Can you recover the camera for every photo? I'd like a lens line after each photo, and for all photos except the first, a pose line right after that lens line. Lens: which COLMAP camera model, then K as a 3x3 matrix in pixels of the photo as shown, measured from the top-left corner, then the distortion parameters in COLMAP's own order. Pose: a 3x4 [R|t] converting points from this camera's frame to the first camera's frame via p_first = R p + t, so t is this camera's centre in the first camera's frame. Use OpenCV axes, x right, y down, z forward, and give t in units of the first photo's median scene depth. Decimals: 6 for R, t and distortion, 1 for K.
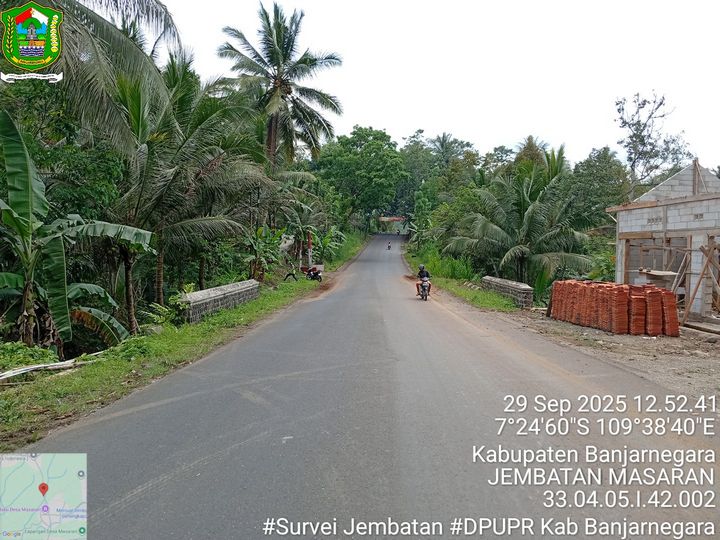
lens RADIAL K [[549.8, 0, 360.0], [0, 549.8, 270.0], [0, 0, 1]] dist [0.112541, -0.251530]
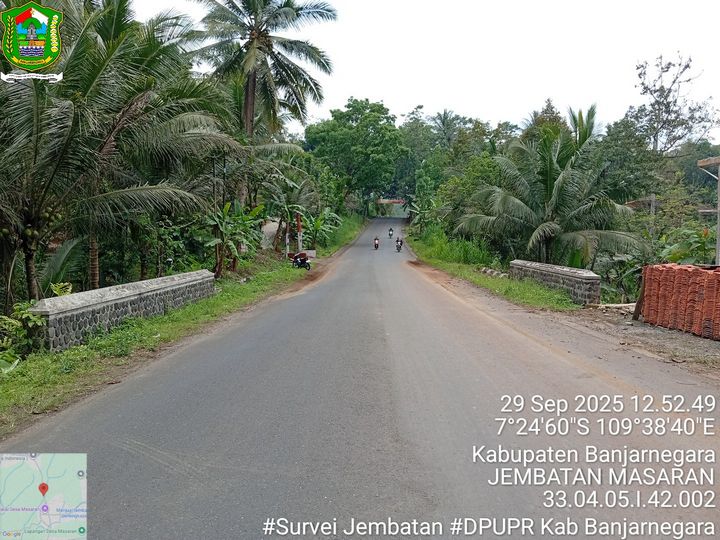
lens RADIAL K [[549.8, 0, 360.0], [0, 549.8, 270.0], [0, 0, 1]] dist [0.112541, -0.251530]
pose [[0.999874, -0.015897, 0.000480, 0.003581], [0.015880, 0.999553, 0.025323, 0.000828], [-0.000882, -0.025312, 0.999679, 0.096500]]
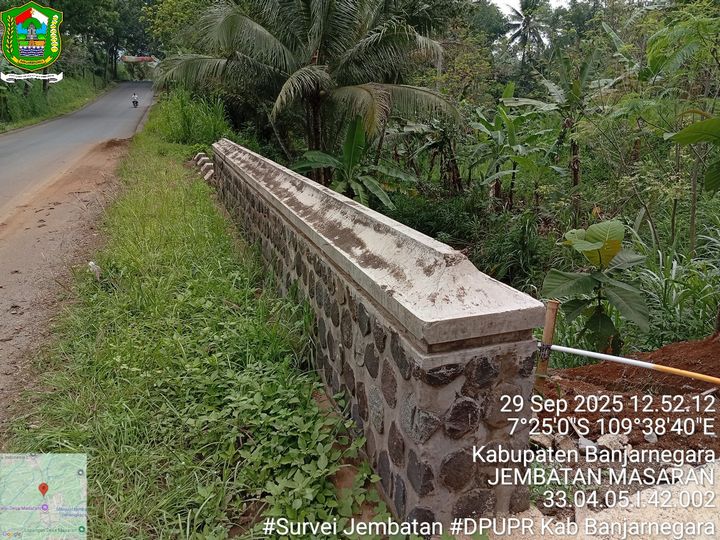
lens RADIAL K [[549.8, 0, 360.0], [0, 549.8, 270.0], [0, 0, 1]] dist [0.112541, -0.251530]
pose [[0.930246, -0.126373, 0.344487, 0.081385], [0.035769, 0.965581, 0.257630, 0.001215], [-0.365188, -0.227337, 0.902749, 0.294888]]
